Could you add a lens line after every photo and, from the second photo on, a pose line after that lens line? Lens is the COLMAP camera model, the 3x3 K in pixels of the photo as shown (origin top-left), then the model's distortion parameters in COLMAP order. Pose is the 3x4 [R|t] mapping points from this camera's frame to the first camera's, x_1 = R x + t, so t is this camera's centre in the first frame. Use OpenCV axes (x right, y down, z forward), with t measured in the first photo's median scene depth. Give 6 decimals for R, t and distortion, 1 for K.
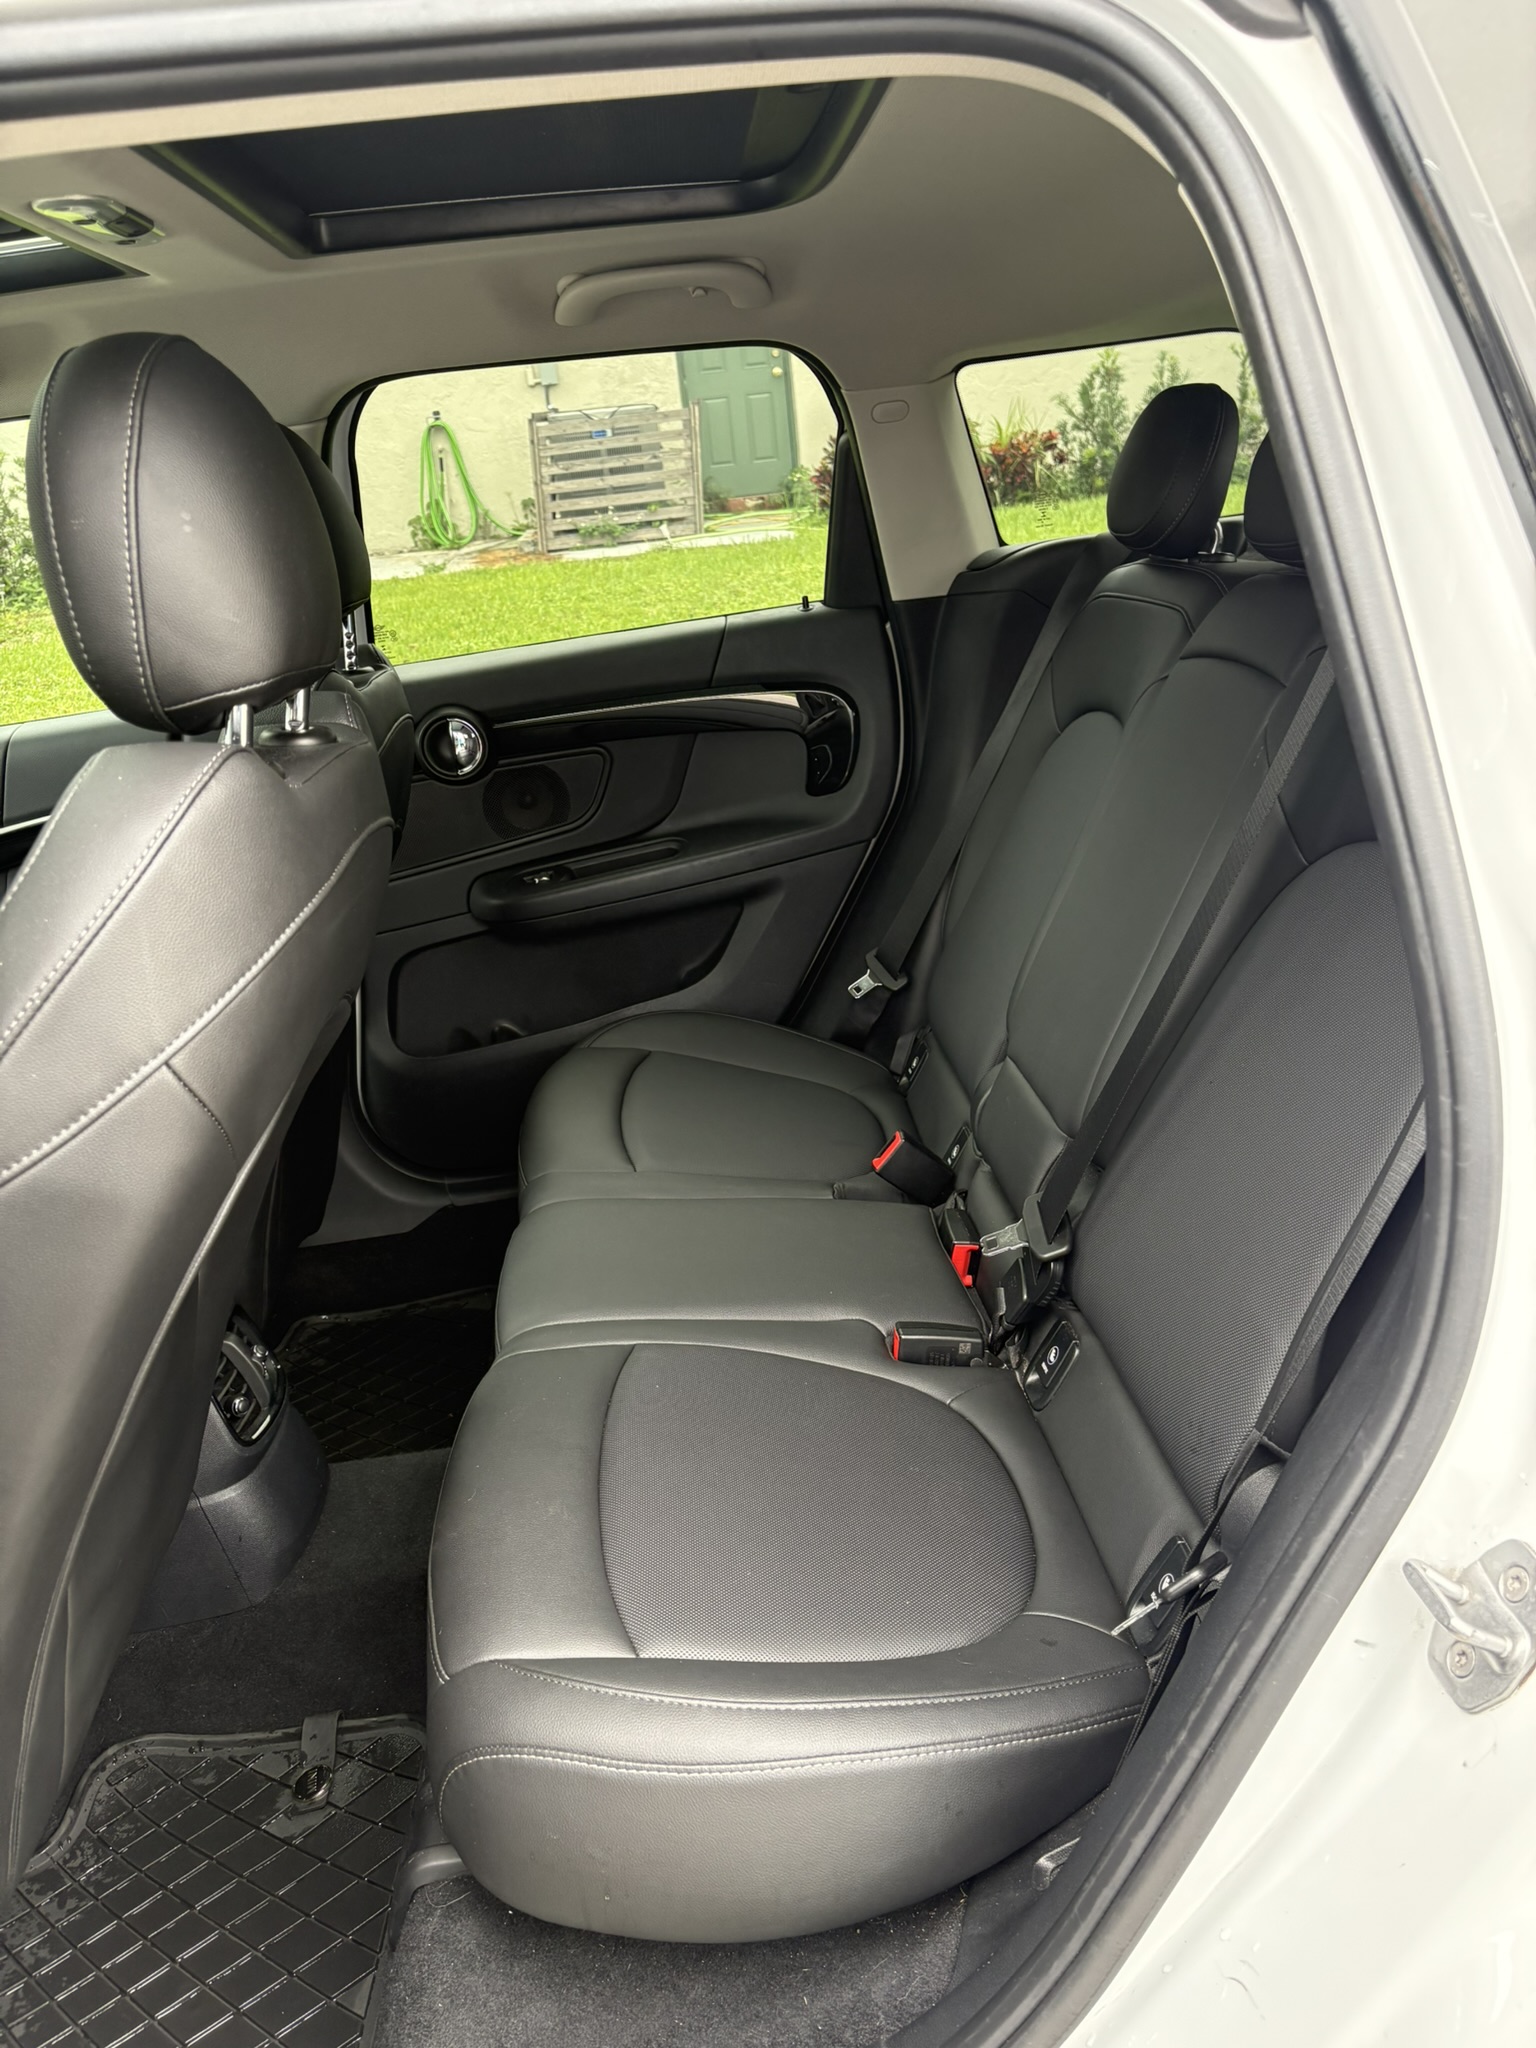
lens RADIAL K [[1562.2, 0, 766.1], [0, 1562.2, 1027.9], [0, 0, 1]] dist [0.055179, -0.063736]
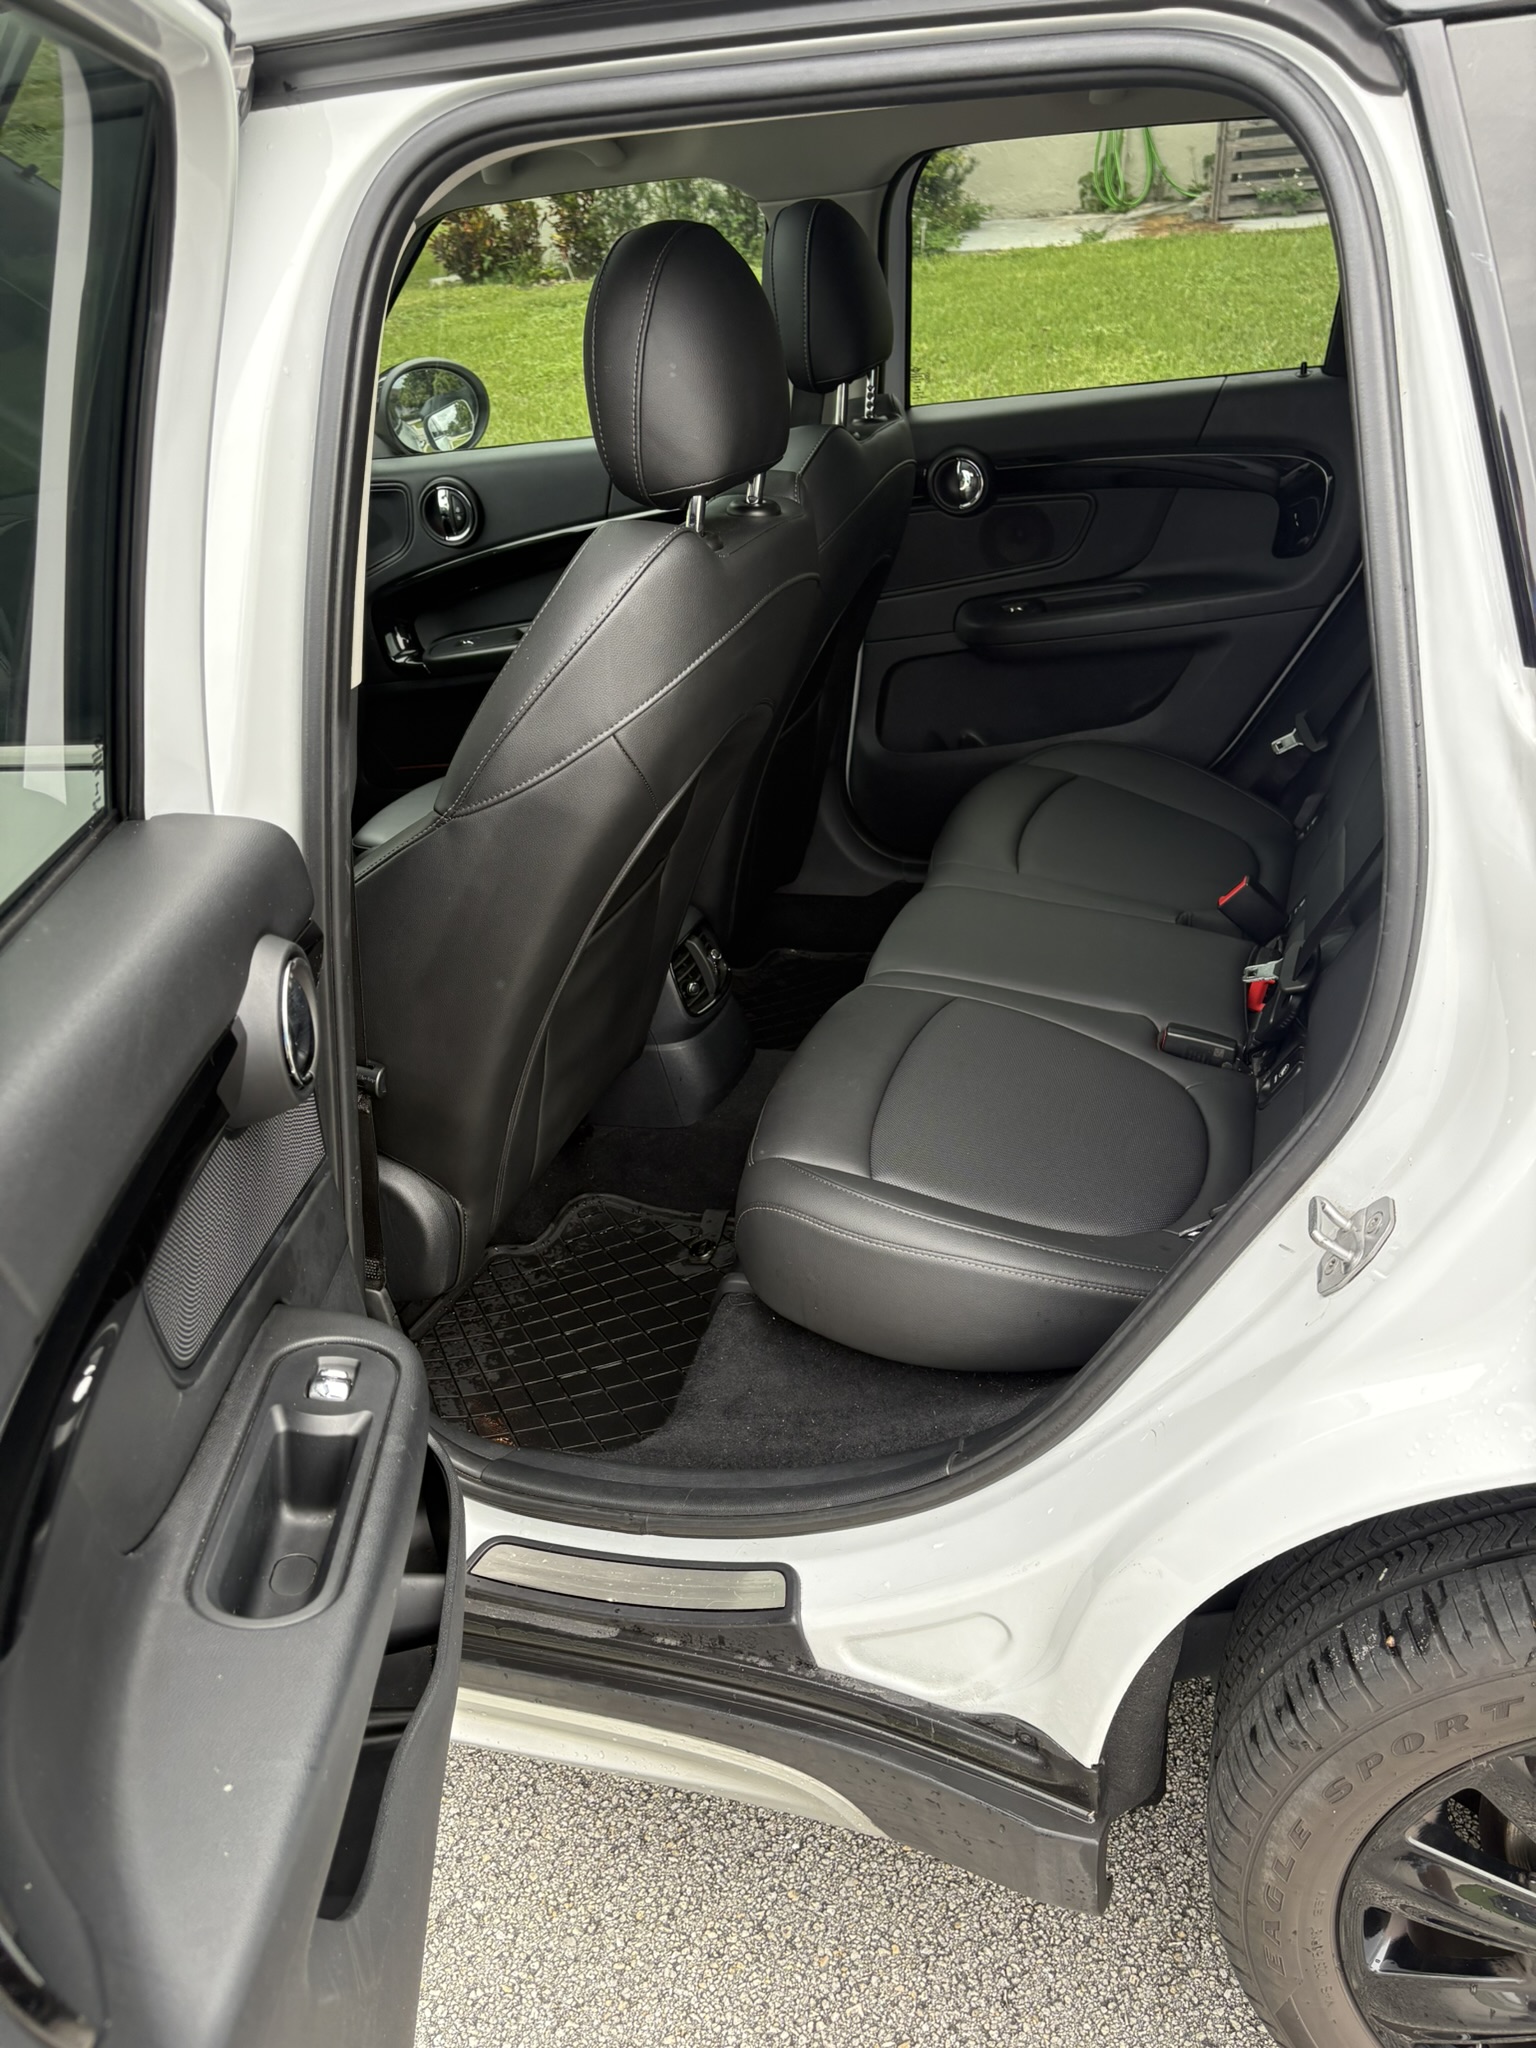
lens RADIAL K [[1562.2, 0, 760.6], [0, 1562.2, 1044.0], [0, 0, 1]] dist [0.055179, -0.063736]
pose [[0.919659, 0.206749, -0.333889, 0.171680], [-0.136422, 0.965443, 0.222058, -0.023116], [0.368261, -0.158668, 0.916083, -0.222187]]
